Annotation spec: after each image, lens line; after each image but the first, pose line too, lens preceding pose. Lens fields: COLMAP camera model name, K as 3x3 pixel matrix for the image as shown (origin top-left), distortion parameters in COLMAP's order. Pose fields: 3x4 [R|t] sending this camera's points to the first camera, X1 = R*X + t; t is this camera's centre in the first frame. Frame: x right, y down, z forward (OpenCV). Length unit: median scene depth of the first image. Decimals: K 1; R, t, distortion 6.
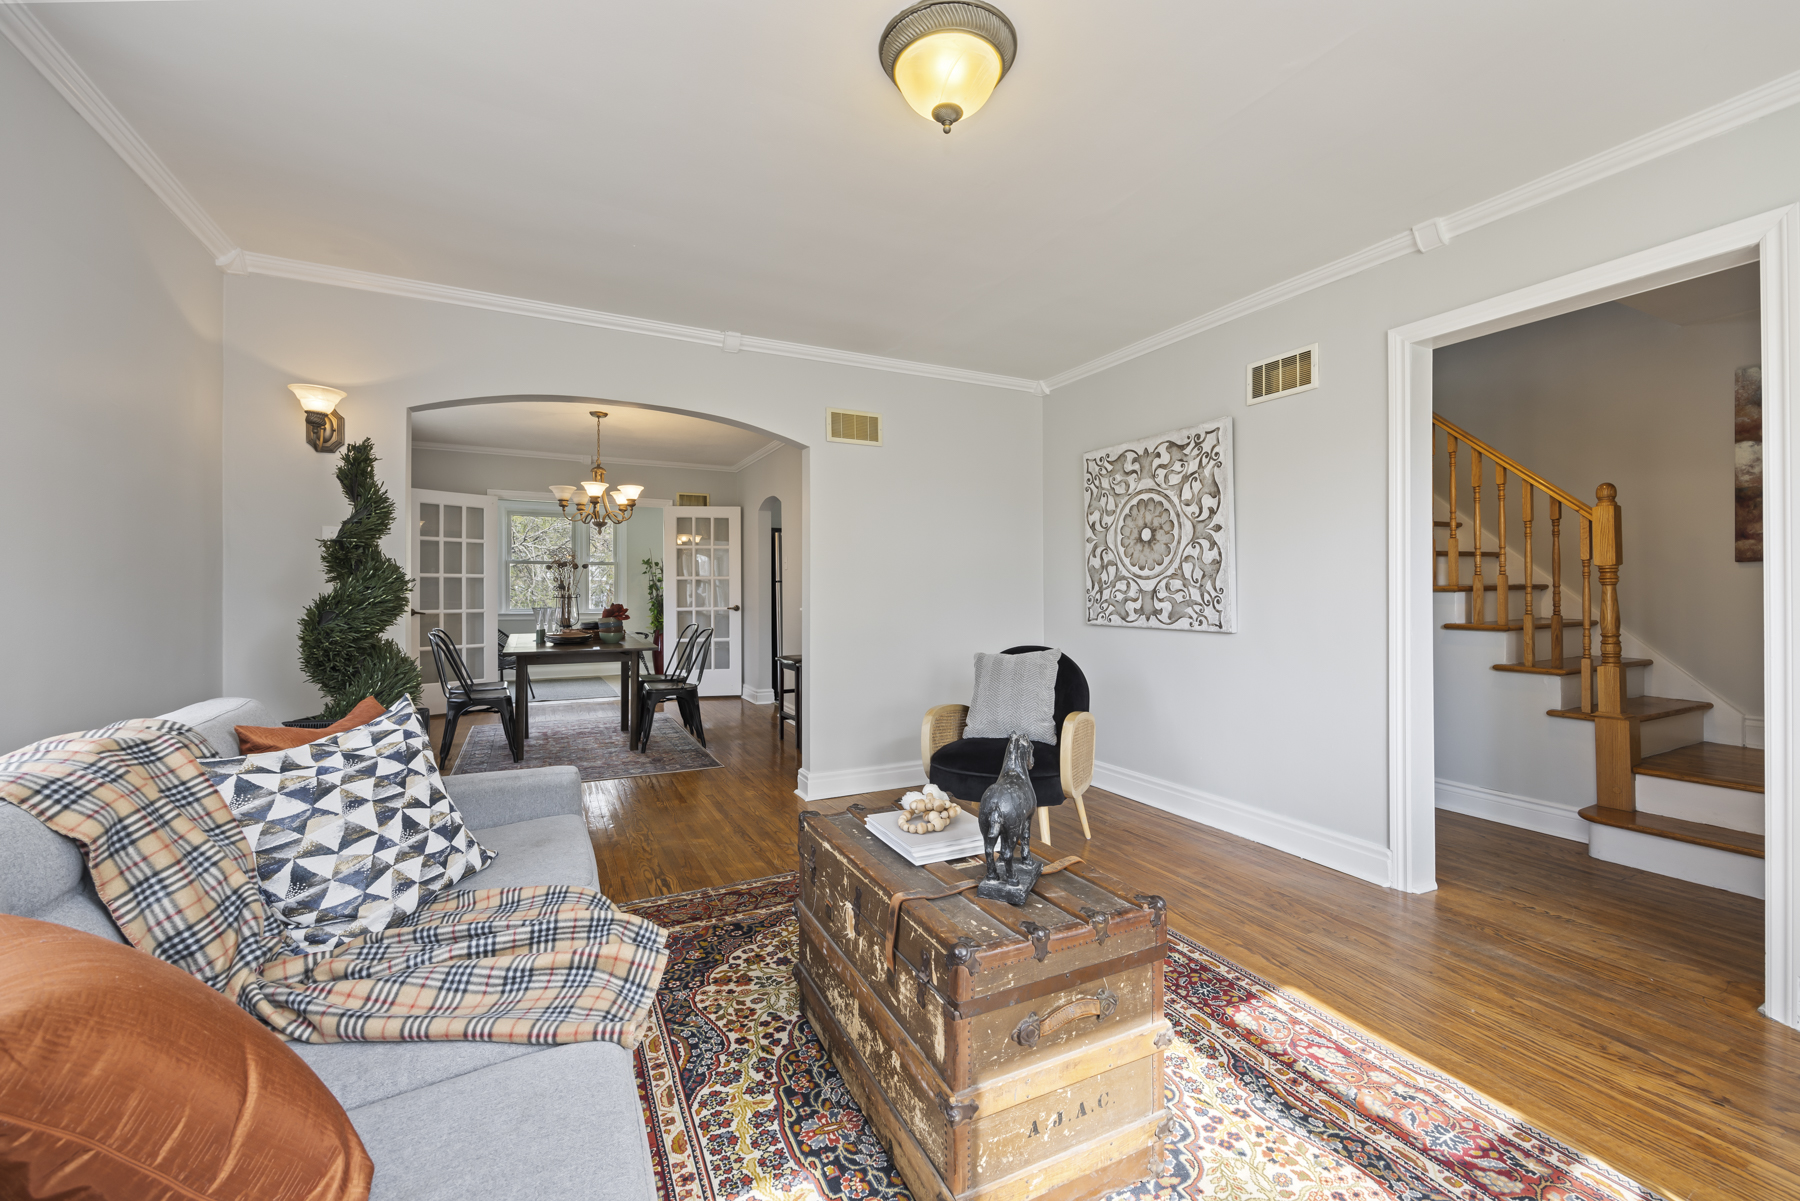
lens RADIAL K [[724.0, 0, 903.8], [0, 724.0, 598.3], [0, 0, 1]] dist [-0.000813, -0.000042]
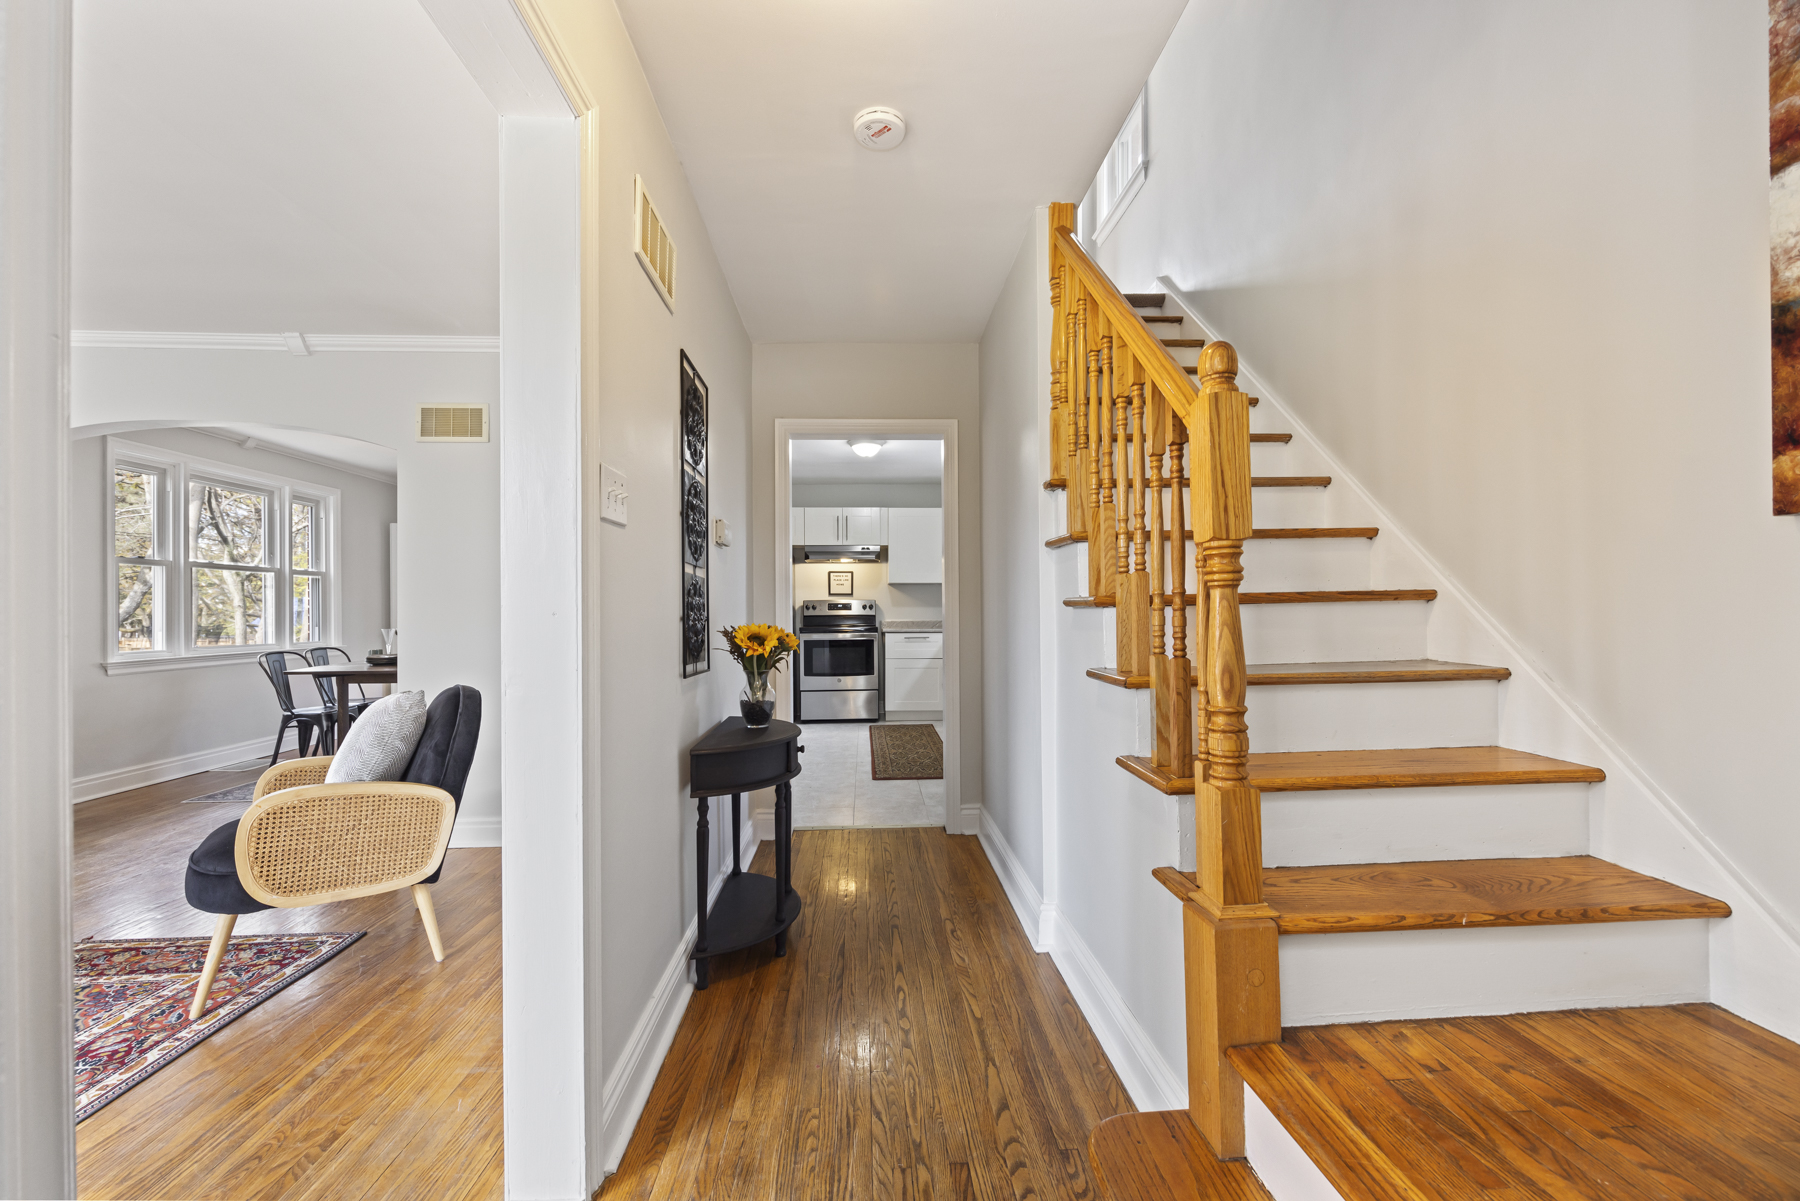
lens RADIAL K [[717.4, 0, 890.9], [0, 717.4, 611.2], [0, 0, 1]] dist [0.000512, -0.000073]
pose [[0.914269, -0.007130, -0.405046, 1.379311], [0.005967, 0.999974, -0.004132, -0.007301], [0.405064, 0.001361, 0.914287, 0.779503]]
